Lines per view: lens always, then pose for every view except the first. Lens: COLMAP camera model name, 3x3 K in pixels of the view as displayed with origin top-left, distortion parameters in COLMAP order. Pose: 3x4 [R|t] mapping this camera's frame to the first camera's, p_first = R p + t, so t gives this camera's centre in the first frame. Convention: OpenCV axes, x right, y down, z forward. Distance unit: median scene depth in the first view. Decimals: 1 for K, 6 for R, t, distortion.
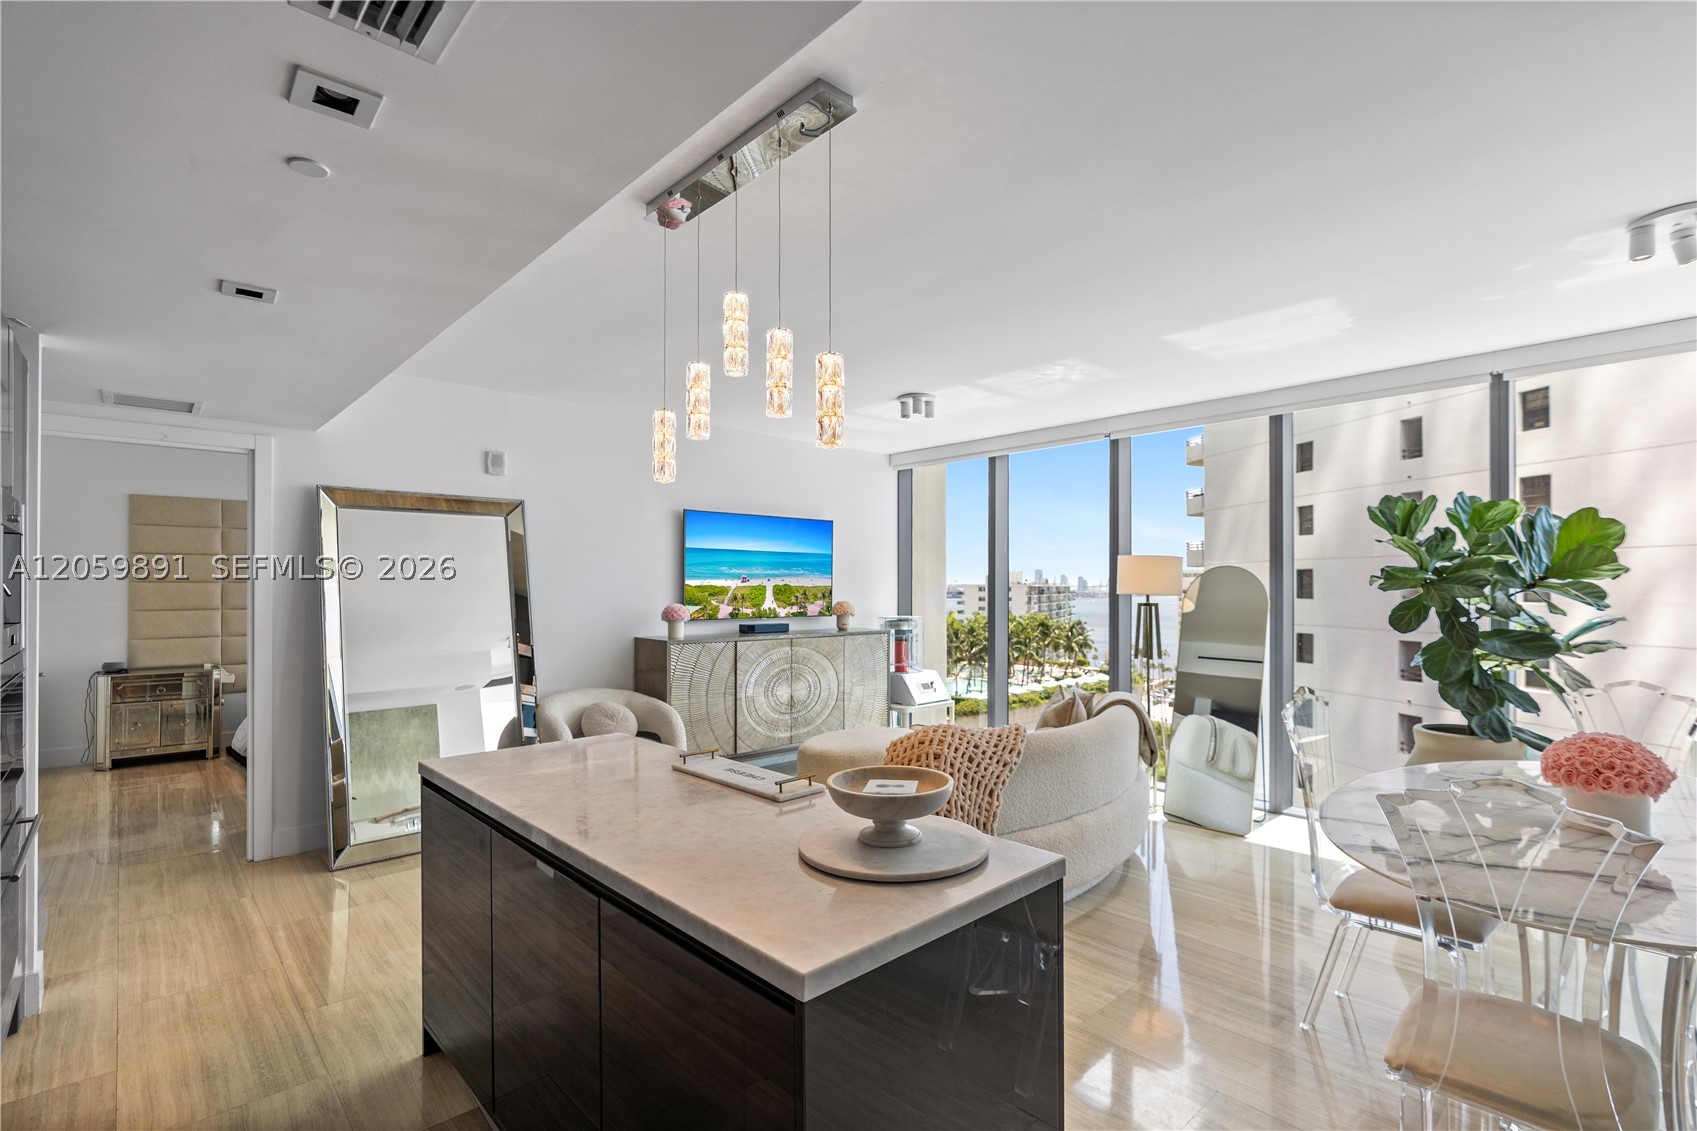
lens RADIAL K [[796.0, 0, 858.8], [0, 796.0, 584.0], [0, 0, 1]] dist [-0.010485, 0.006370]
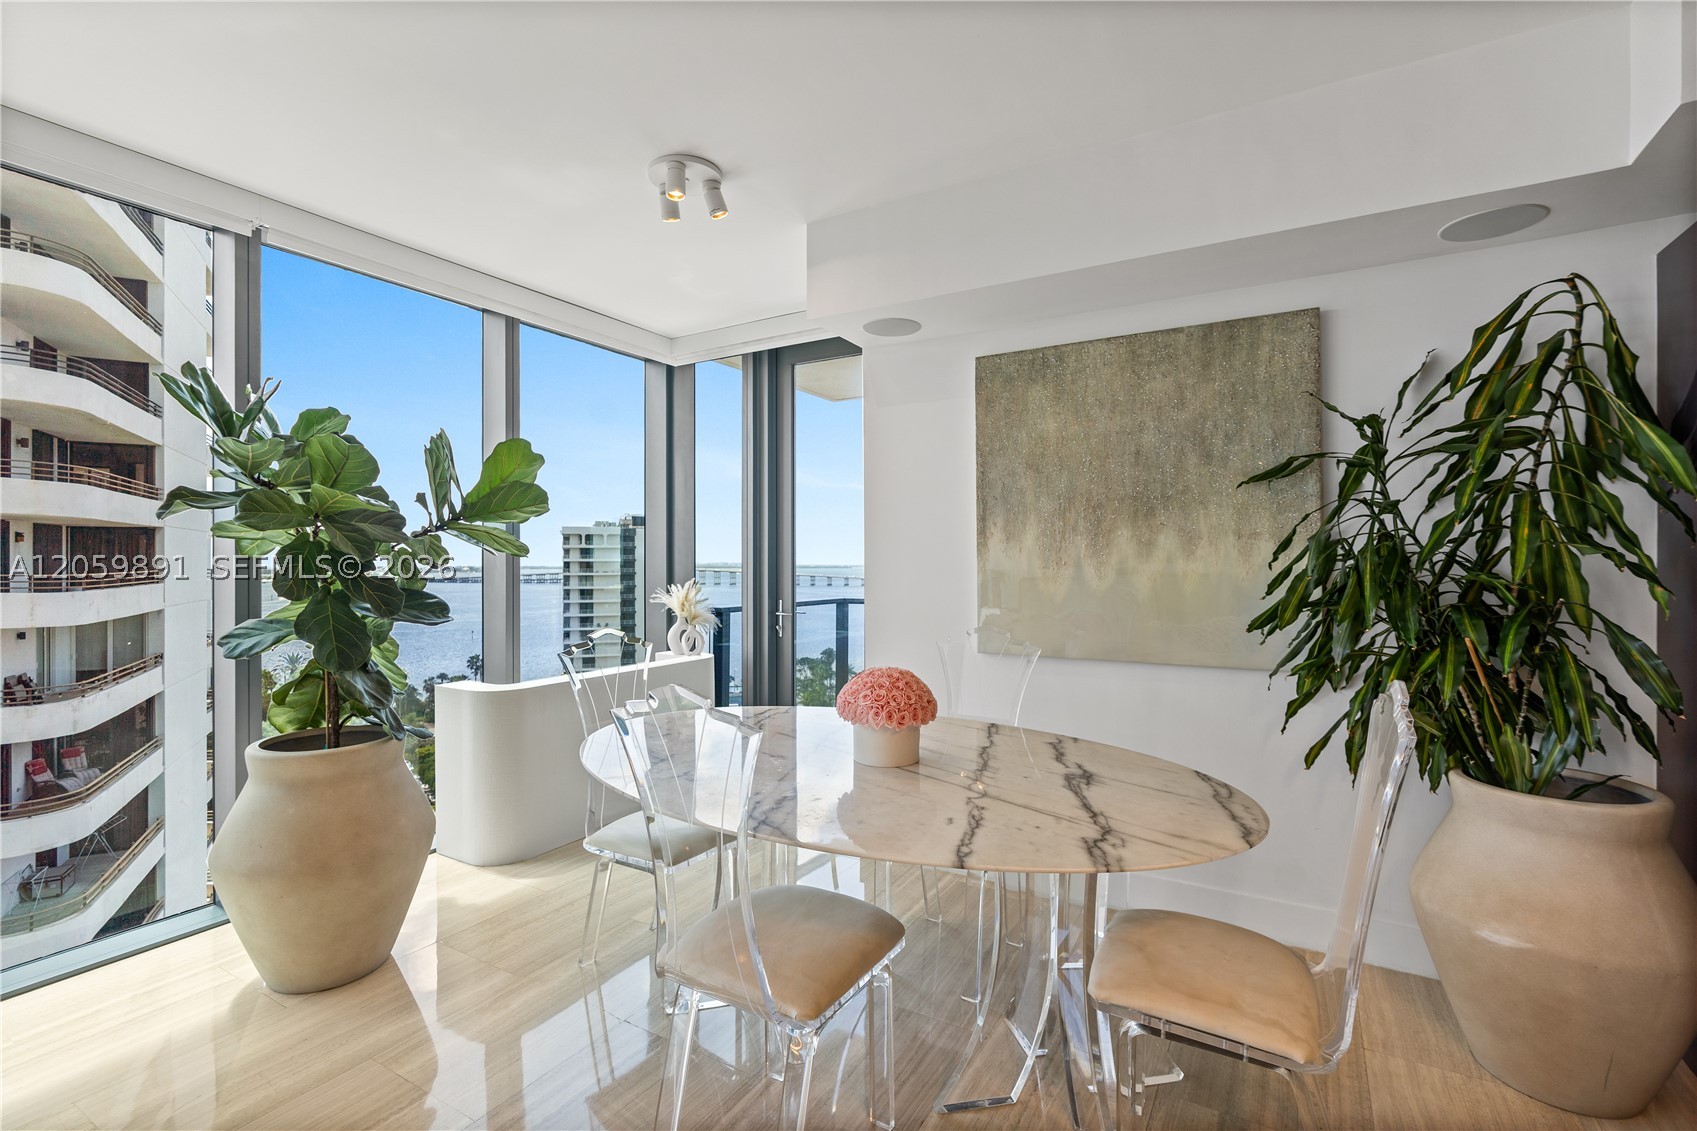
lens RADIAL K [[763.2, 0, 852.7], [0, 763.2, 563.0], [0, 0, 1]] dist [-0.003698, -0.000247]
pose [[-0.282098, -0.002111, 0.959383, 0.009153], [-0.001417, 0.999997, 0.001784, 0.021009], [-0.959385, -0.000856, -0.282100, 0.494231]]
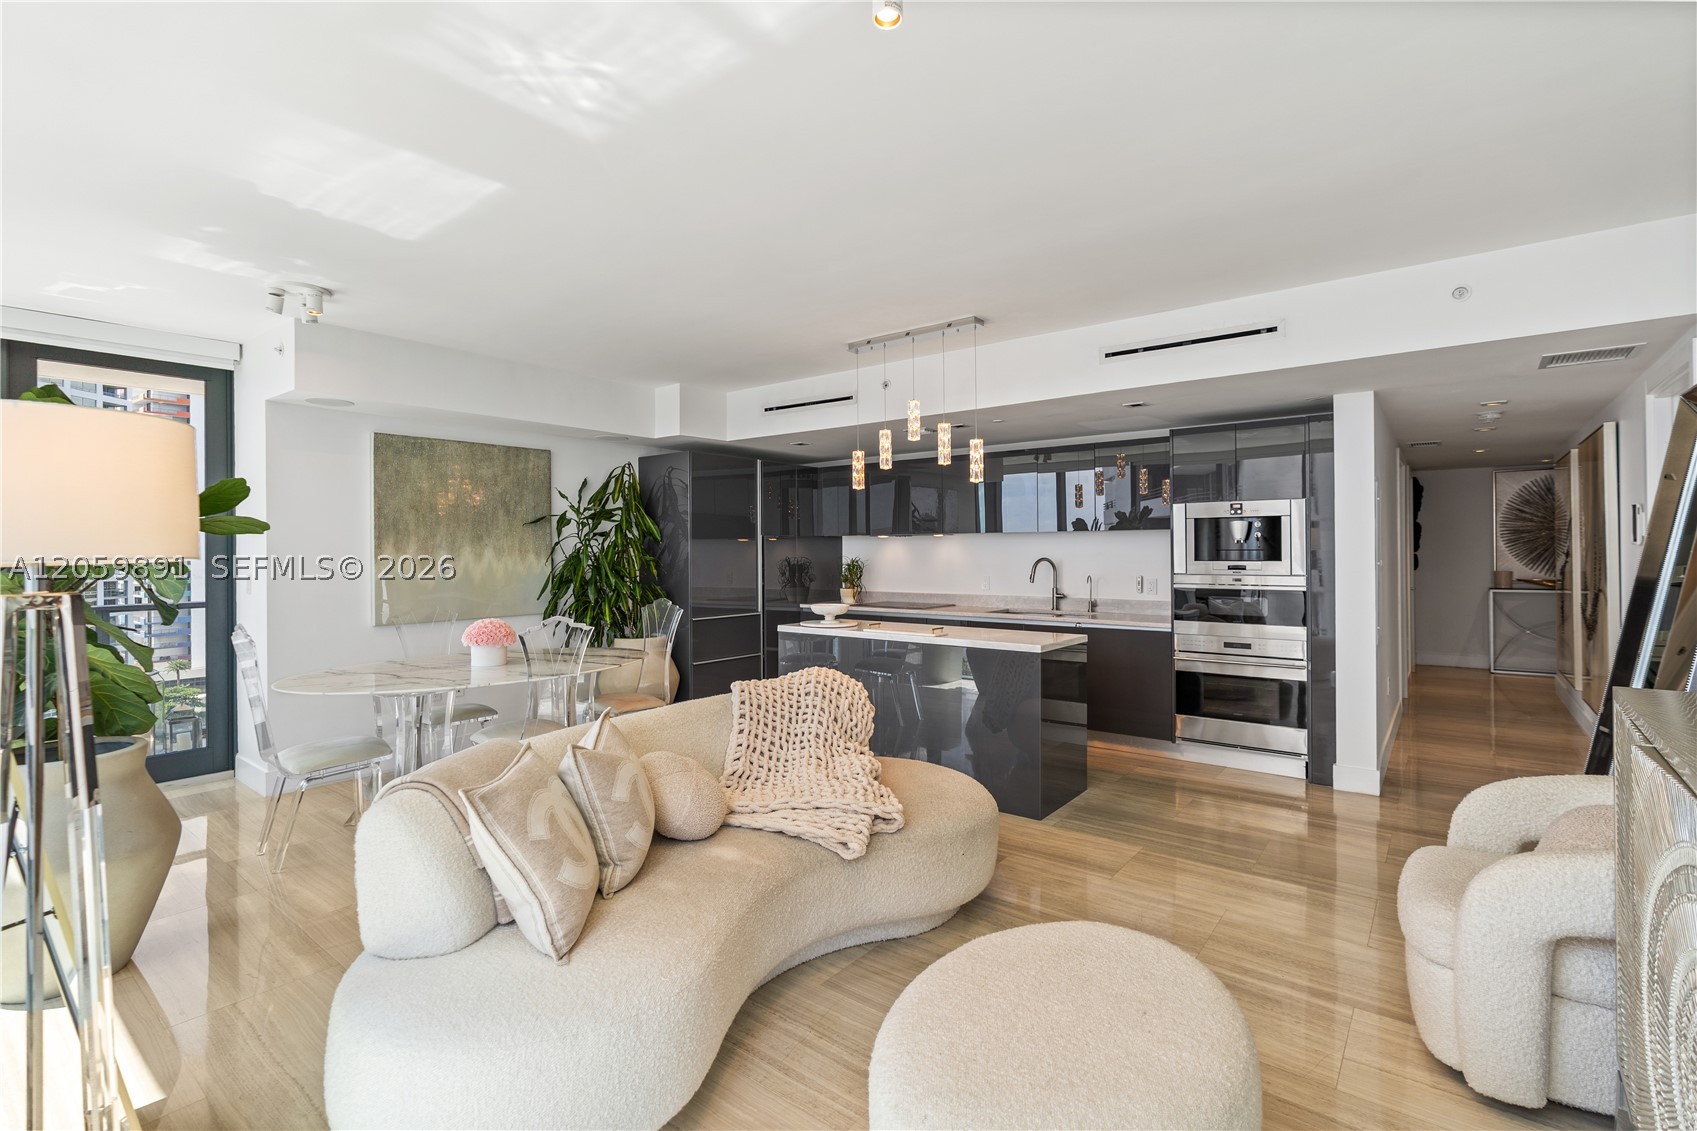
lens RADIAL K [[782.5, 0, 852.7], [0, 782.5, 546.5], [0, 0, 1]] dist [-0.001680, 0.000526]
pose [[-0.987818, 0.005966, -0.155501, 0.125084], [0.007567, 0.999924, -0.009709, 0.011555], [0.155431, -0.010767, -0.987788, 1.159569]]
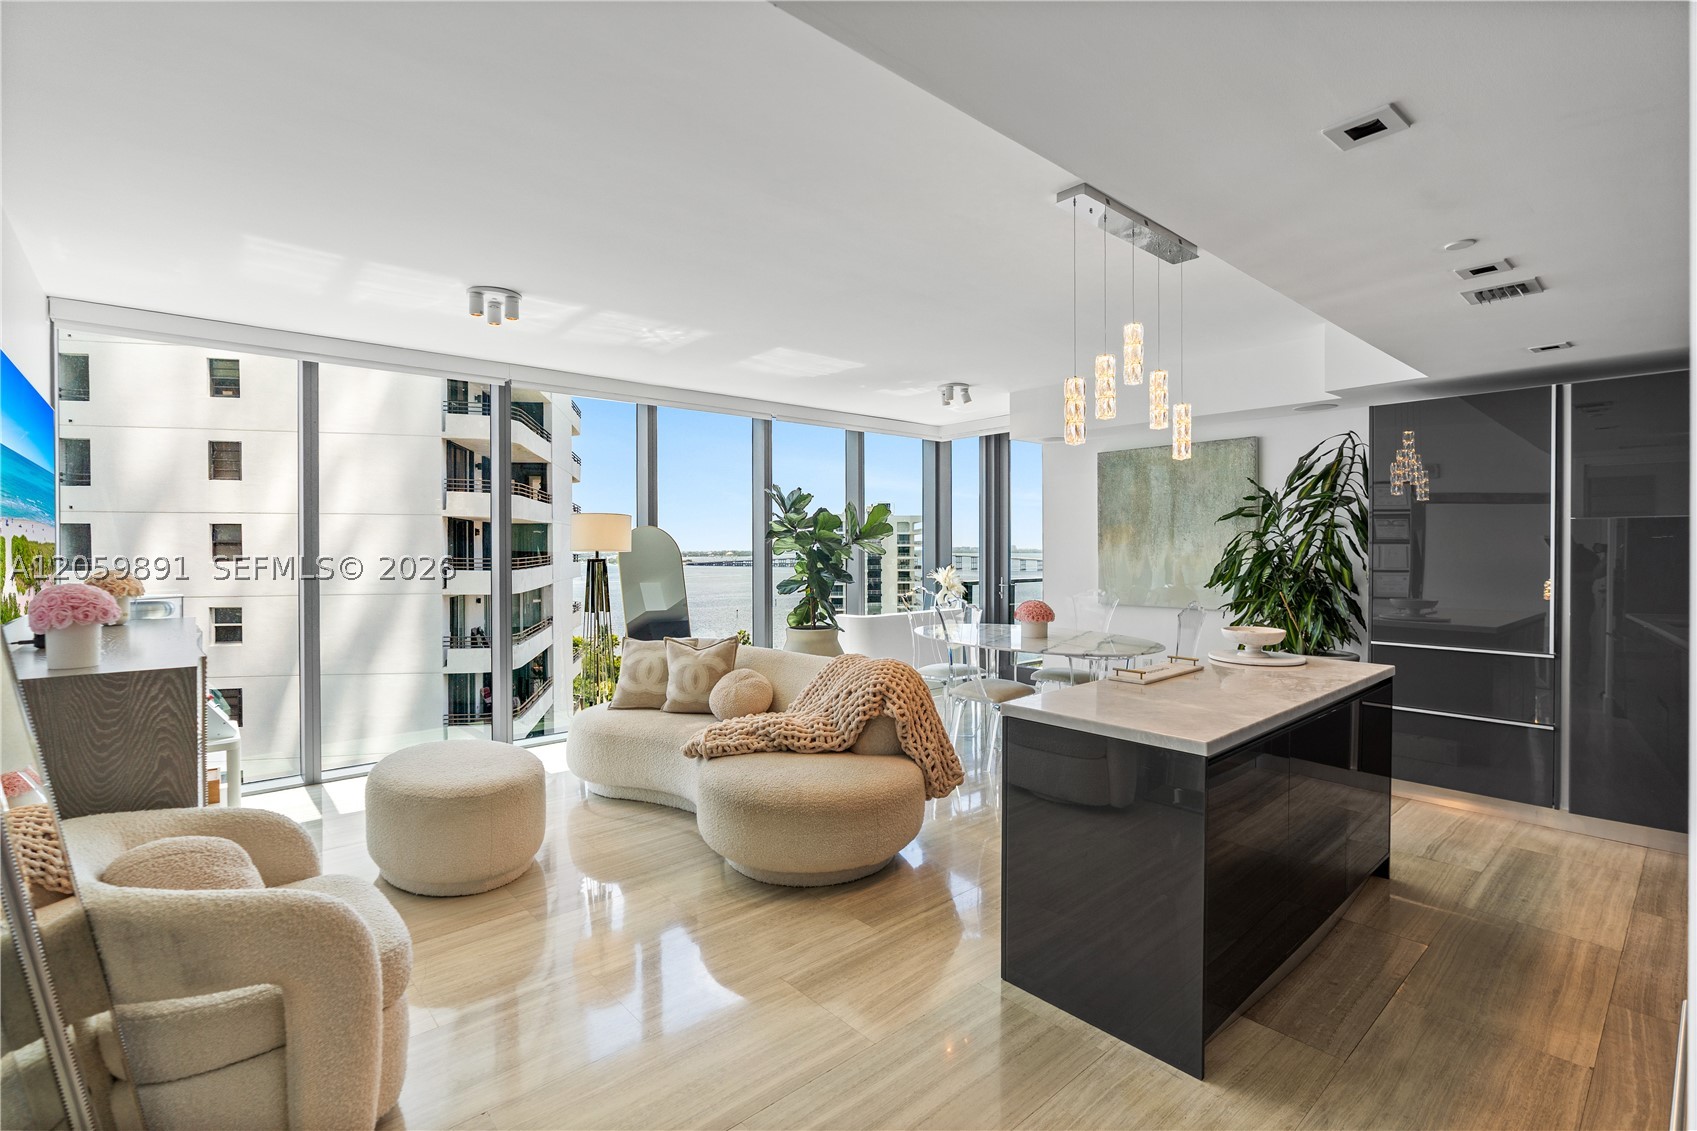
lens RADIAL K [[772.4, 0, 846.5], [0, 772.4, 555.6], [0, 0, 1]] dist [0.001259, 0.000879]
pose [[0.033795, -0.012360, 0.999352, -0.579966], [-0.000530, 0.999923, 0.012385, 0.006063], [-0.999429, -0.000948, 0.033786, 0.570502]]
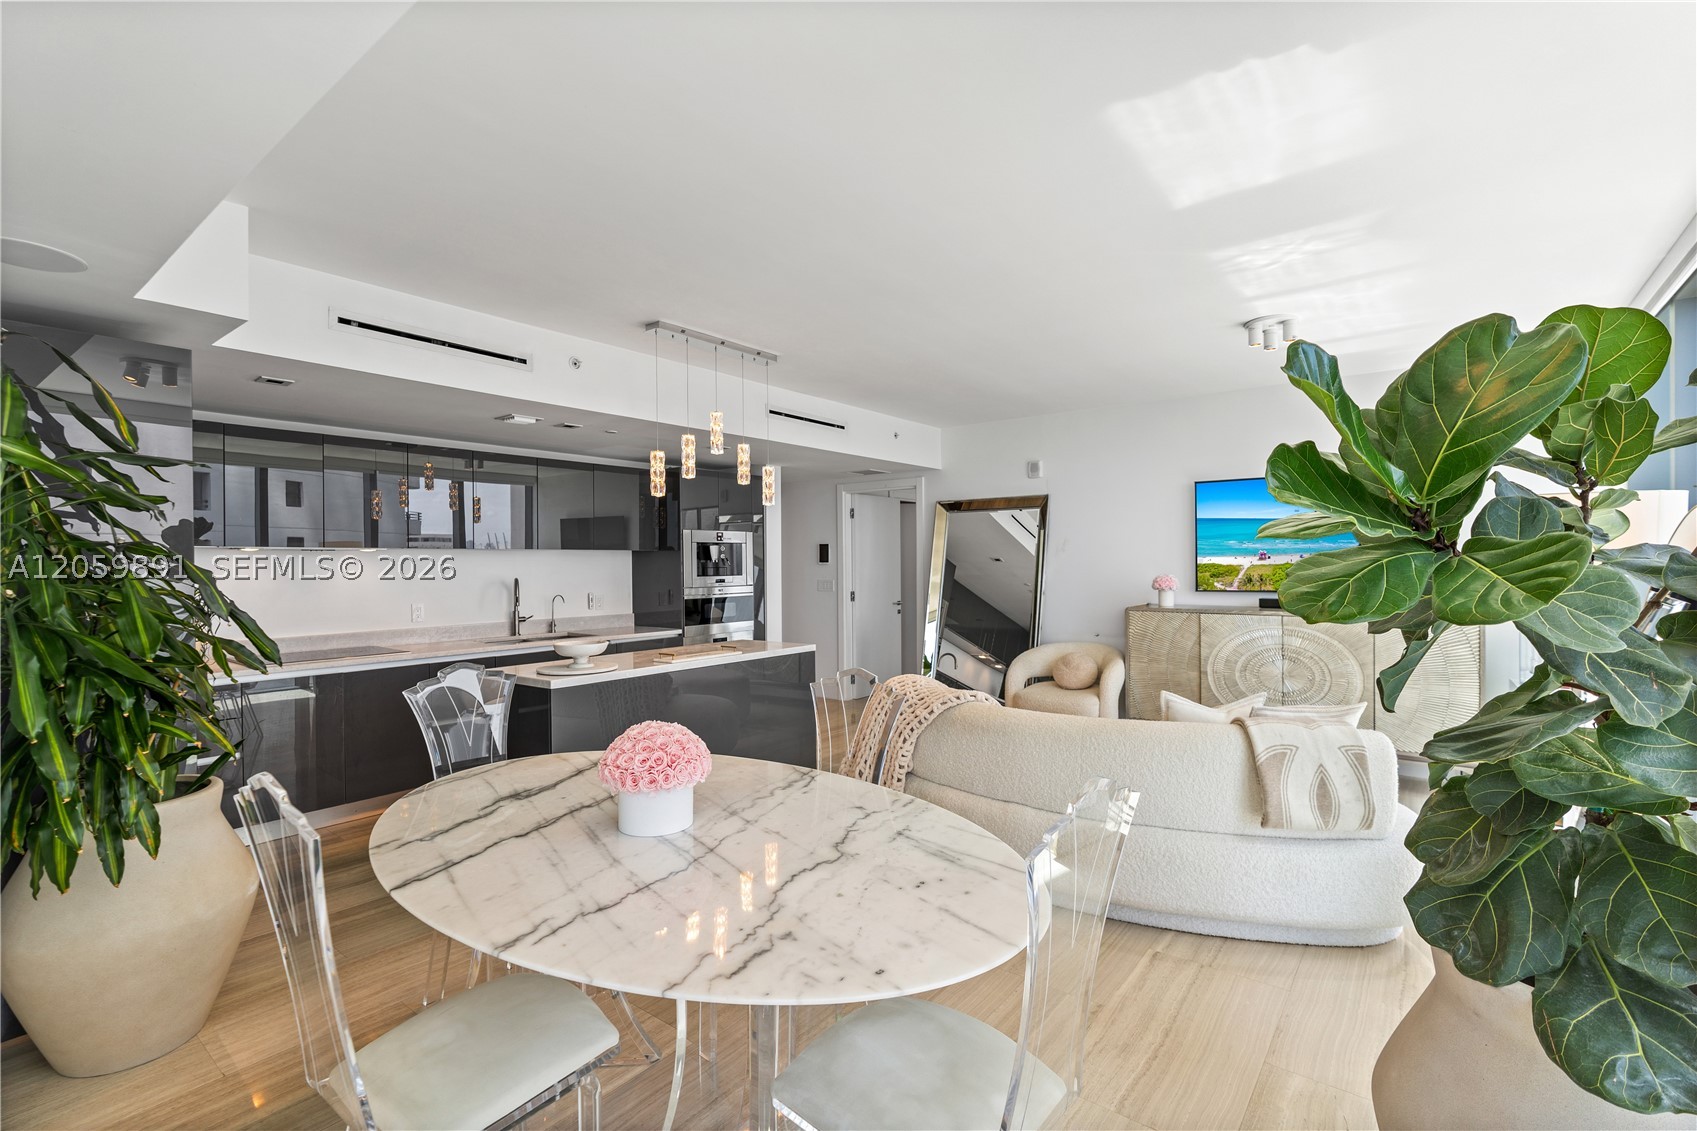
lens RADIAL K [[769.8, 0, 849.6], [0, 769.8, 563.5], [0, 0, 1]] dist [0.000581, -0.000023]
pose [[0.151576, 0.002856, -0.988442, 0.695275], [0.010847, 0.999931, 0.004552, 0.001366], [0.988386, -0.011412, 0.151534, 0.409481]]
